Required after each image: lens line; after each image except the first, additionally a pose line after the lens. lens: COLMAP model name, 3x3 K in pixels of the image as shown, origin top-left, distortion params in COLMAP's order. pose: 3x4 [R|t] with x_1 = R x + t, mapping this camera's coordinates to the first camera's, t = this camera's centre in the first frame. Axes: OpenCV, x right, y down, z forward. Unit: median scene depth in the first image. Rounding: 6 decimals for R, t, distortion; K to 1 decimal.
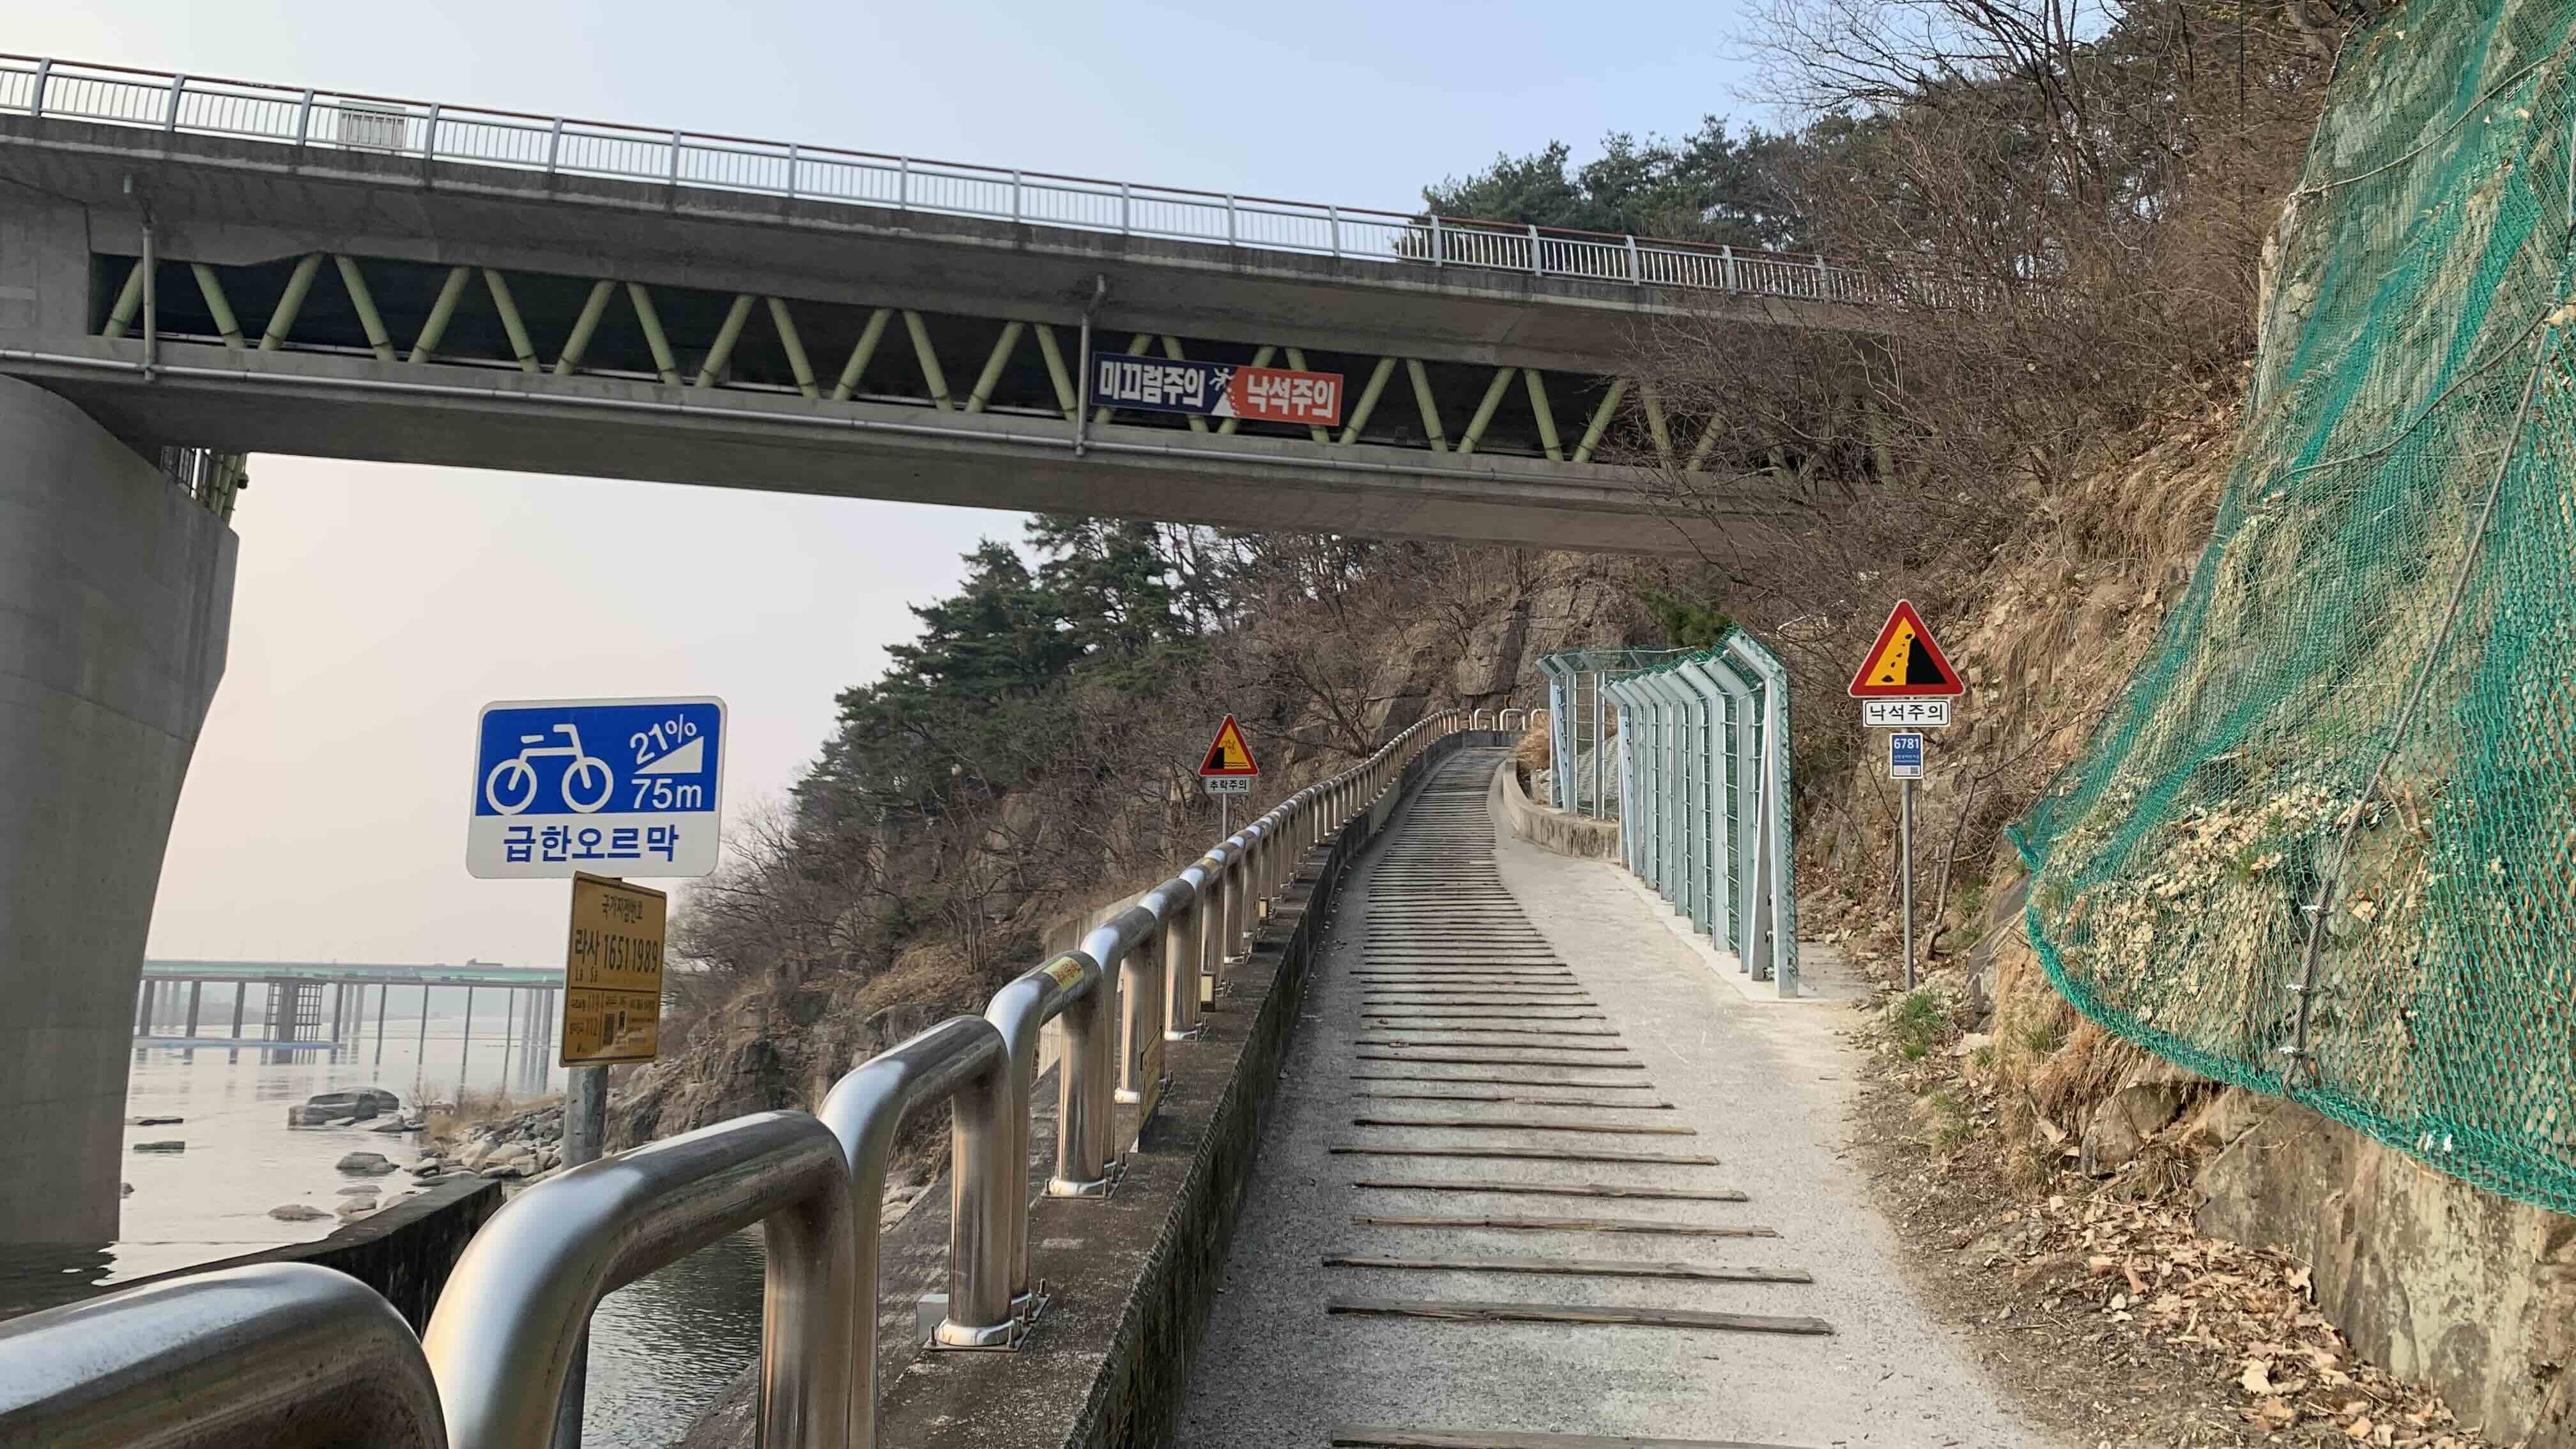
lens RADIAL K [[1956.4, 0, 1287.6], [0, 1956.4, 718.6], [0, 0, 1]] dist [0.000897, 0.002930]
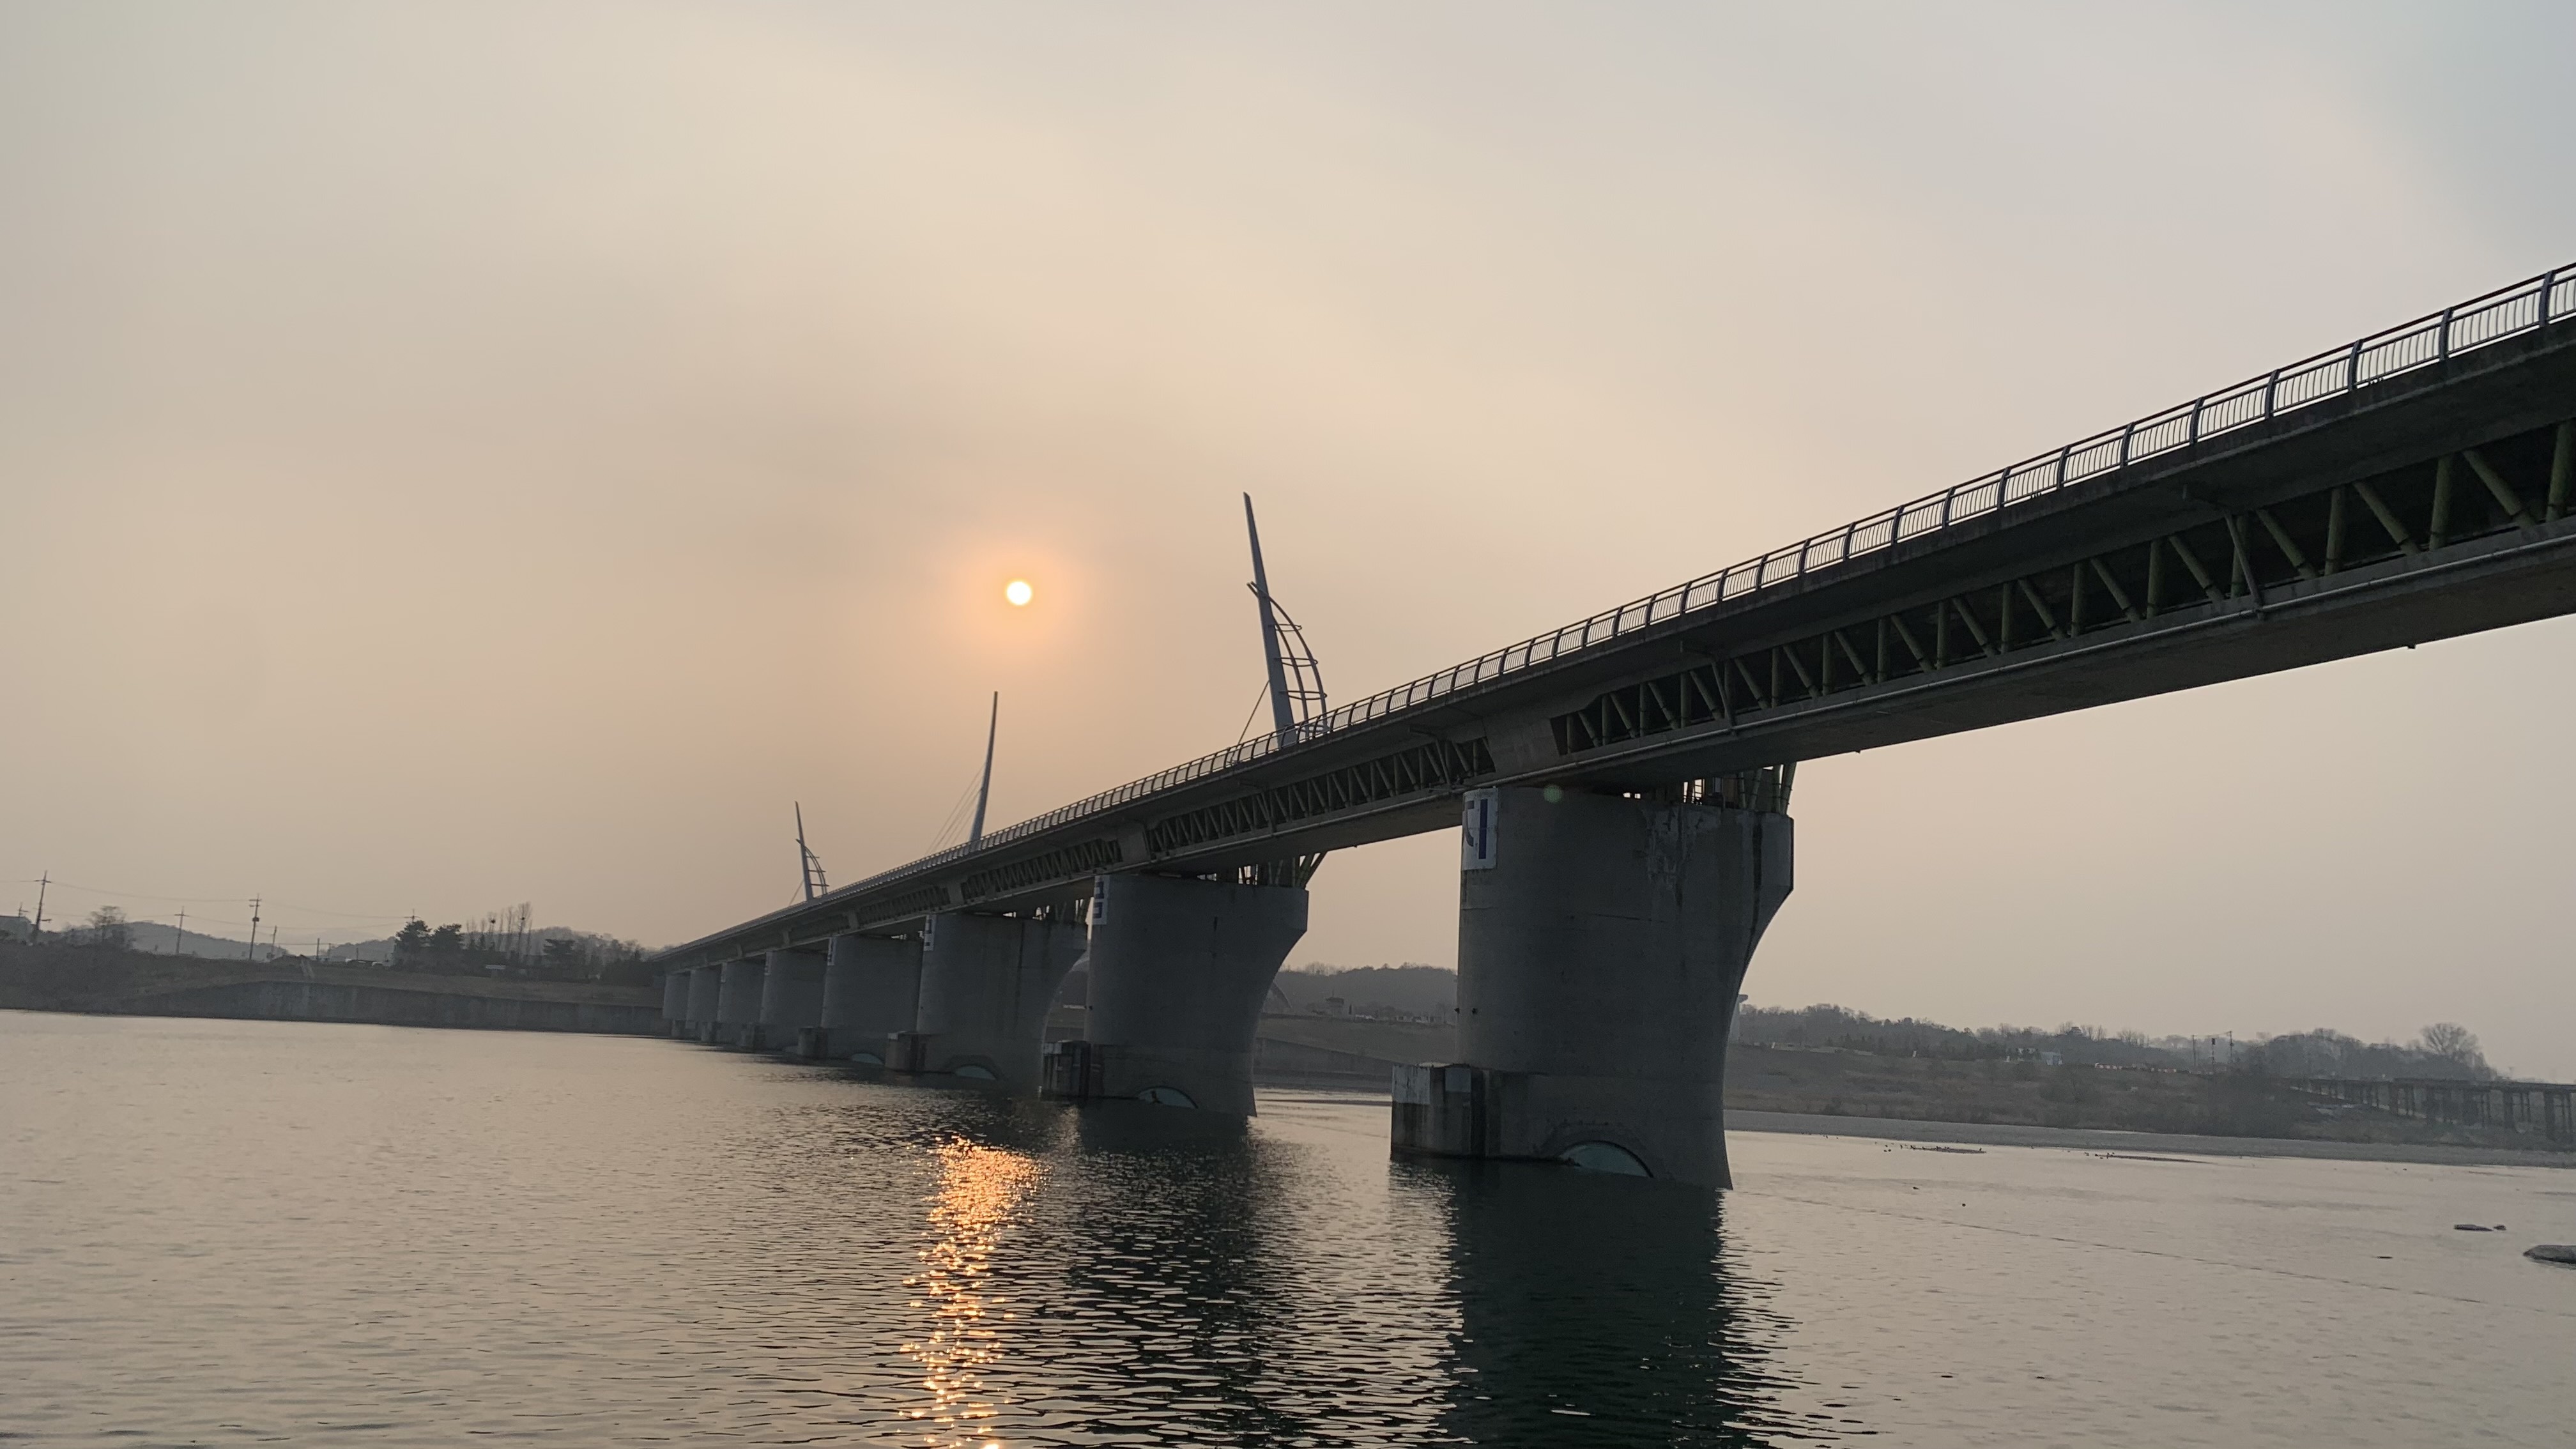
lens RADIAL K [[1956.4, 0, 1287.8], [0, 1956.4, 726.4], [0, 0, 1]] dist [0.000897, 0.002930]
pose [[0.190284, -0.182666, -0.964585, 0.745791], [0.114009, 0.980001, -0.163095, 0.040986], [0.975087, -0.078937, 0.207304, 0.163840]]
